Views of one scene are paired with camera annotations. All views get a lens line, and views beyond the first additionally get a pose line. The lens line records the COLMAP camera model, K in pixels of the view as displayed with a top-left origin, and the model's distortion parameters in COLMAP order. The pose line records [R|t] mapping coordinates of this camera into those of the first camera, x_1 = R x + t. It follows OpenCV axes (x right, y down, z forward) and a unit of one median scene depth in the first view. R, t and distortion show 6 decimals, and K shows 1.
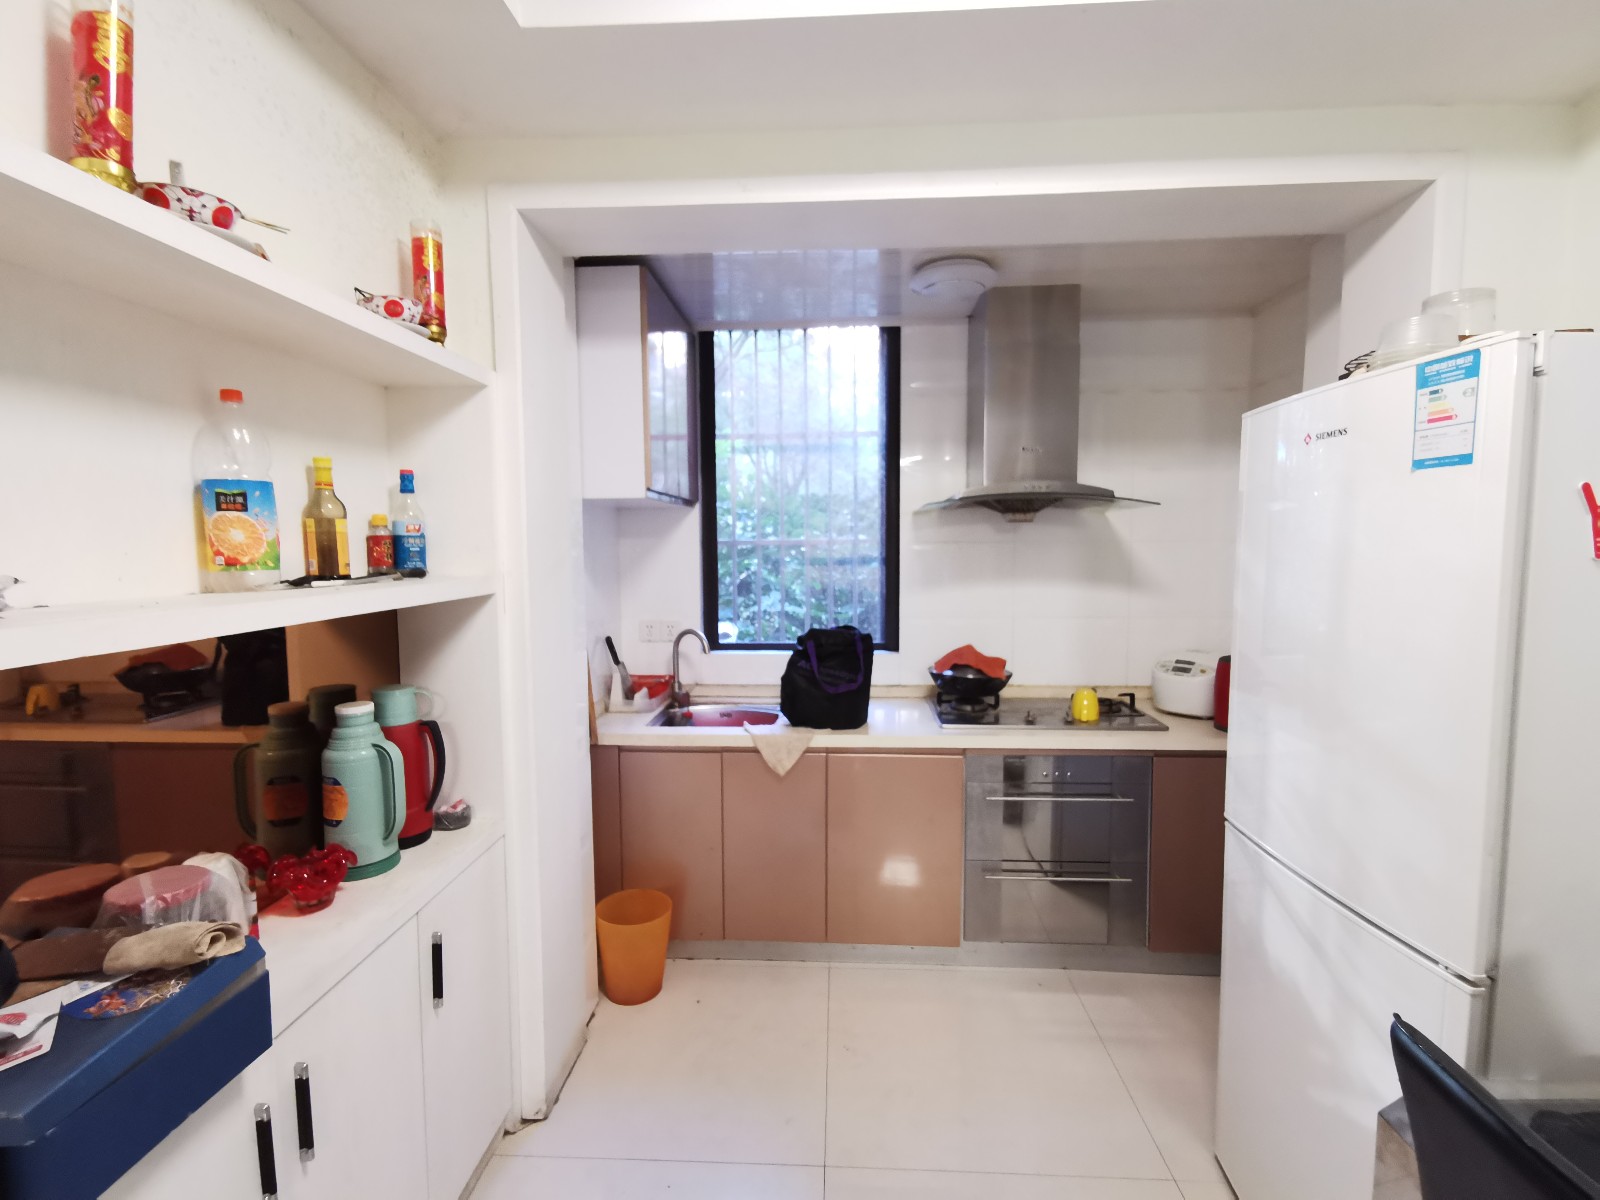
lens RADIAL K [[741.6, 0, 800.0], [0, 741.6, 600.0], [0, 0, 1]] dist [0.001965, 0.000026]
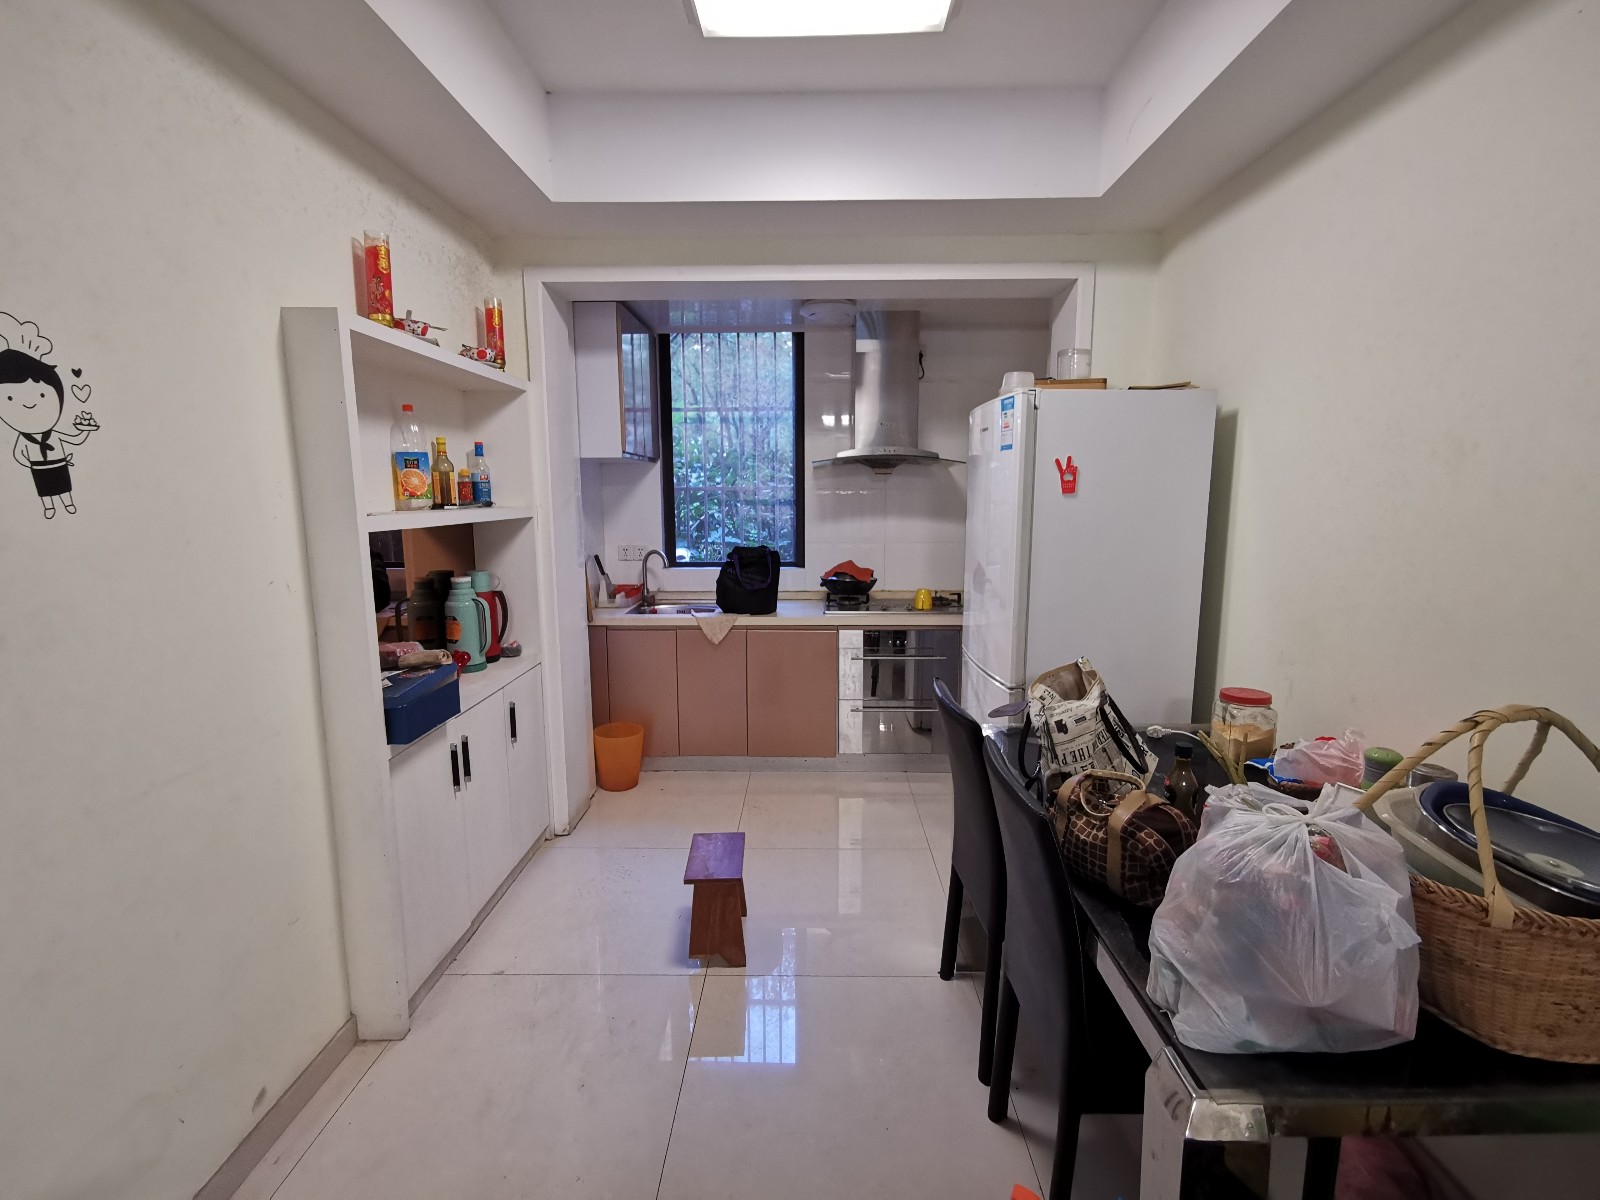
lens RADIAL K [[741.6, 0, 800.0], [0, 741.6, 600.0], [0, 0, 1]] dist [0.001965, 0.000026]
pose [[0.999382, -0.002767, 0.035045, 0.091388], [0.000466, 0.997853, 0.065497, 0.048121], [-0.035151, -0.065440, 0.997237, -0.491355]]
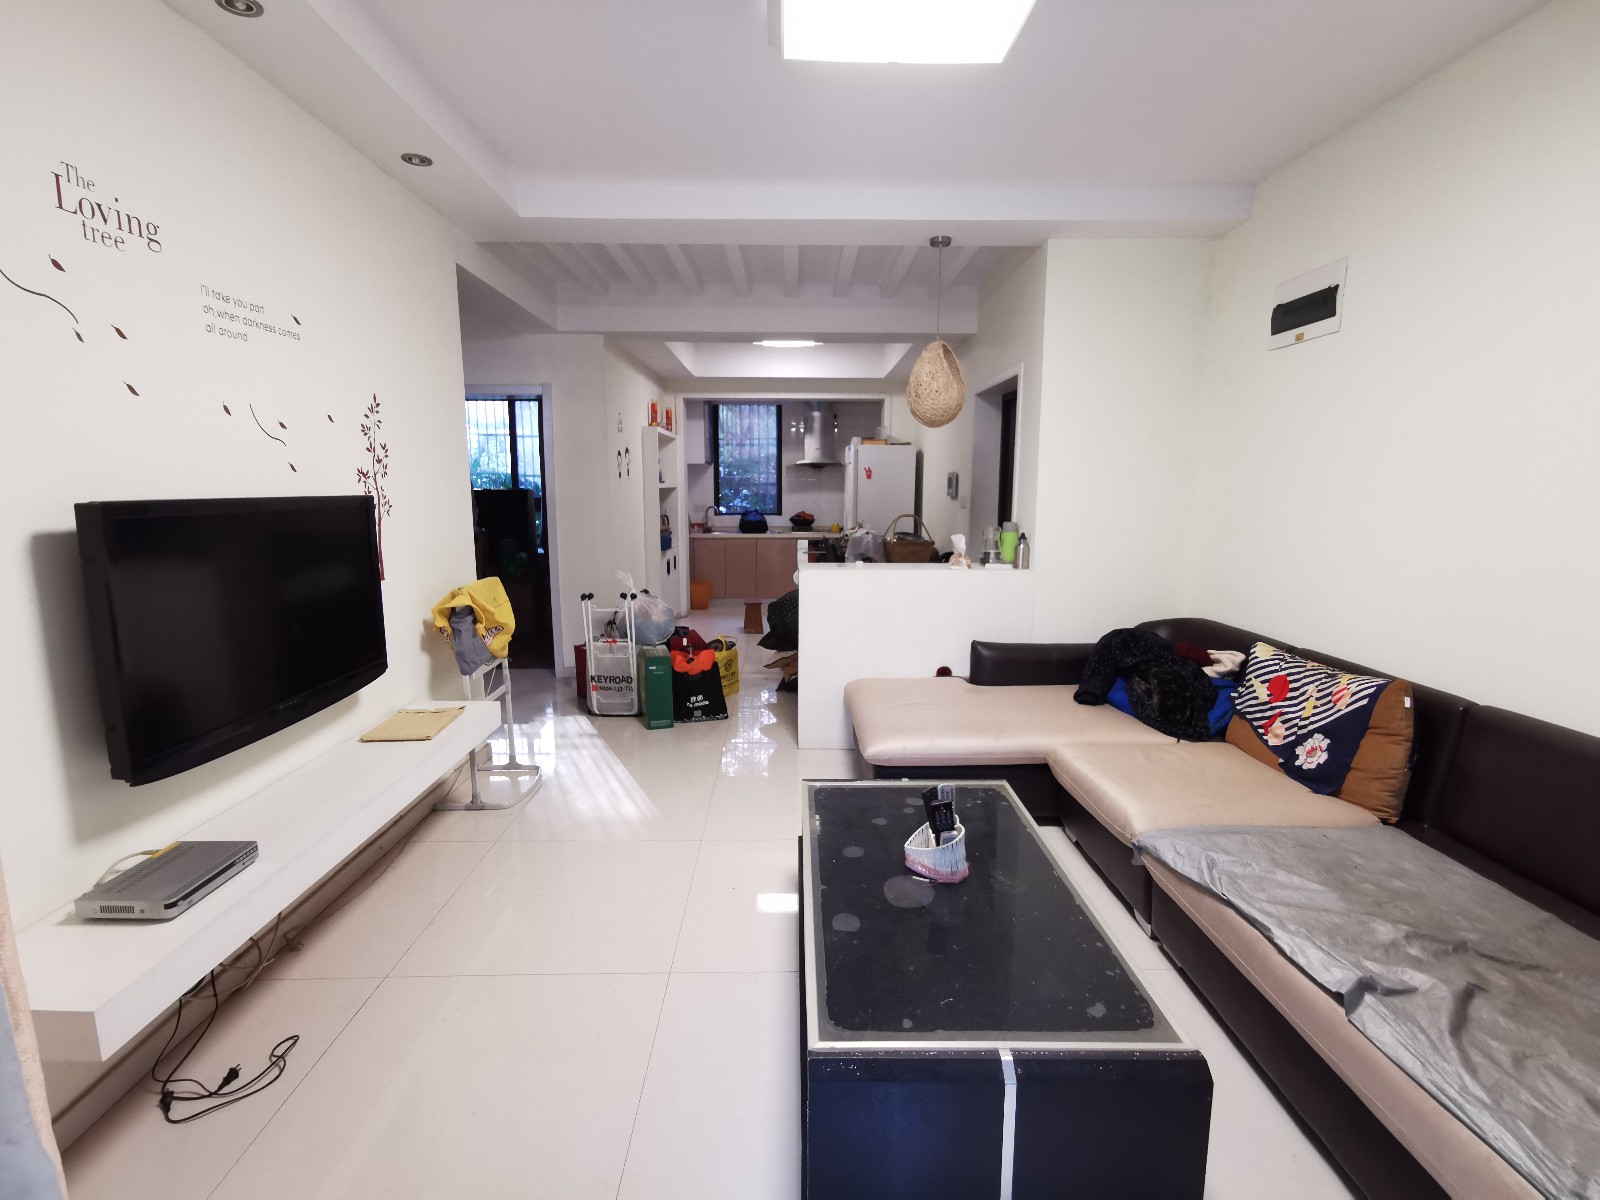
lens RADIAL K [[741.6, 0, 800.0], [0, 741.6, 600.0], [0, 0, 1]] dist [0.001965, 0.000026]
pose [[0.997670, -0.002591, 0.068180, 0.003222], [-0.002413, 0.997313, 0.073216, 0.230453], [-0.068186, -0.073210, 0.994983, -2.394614]]
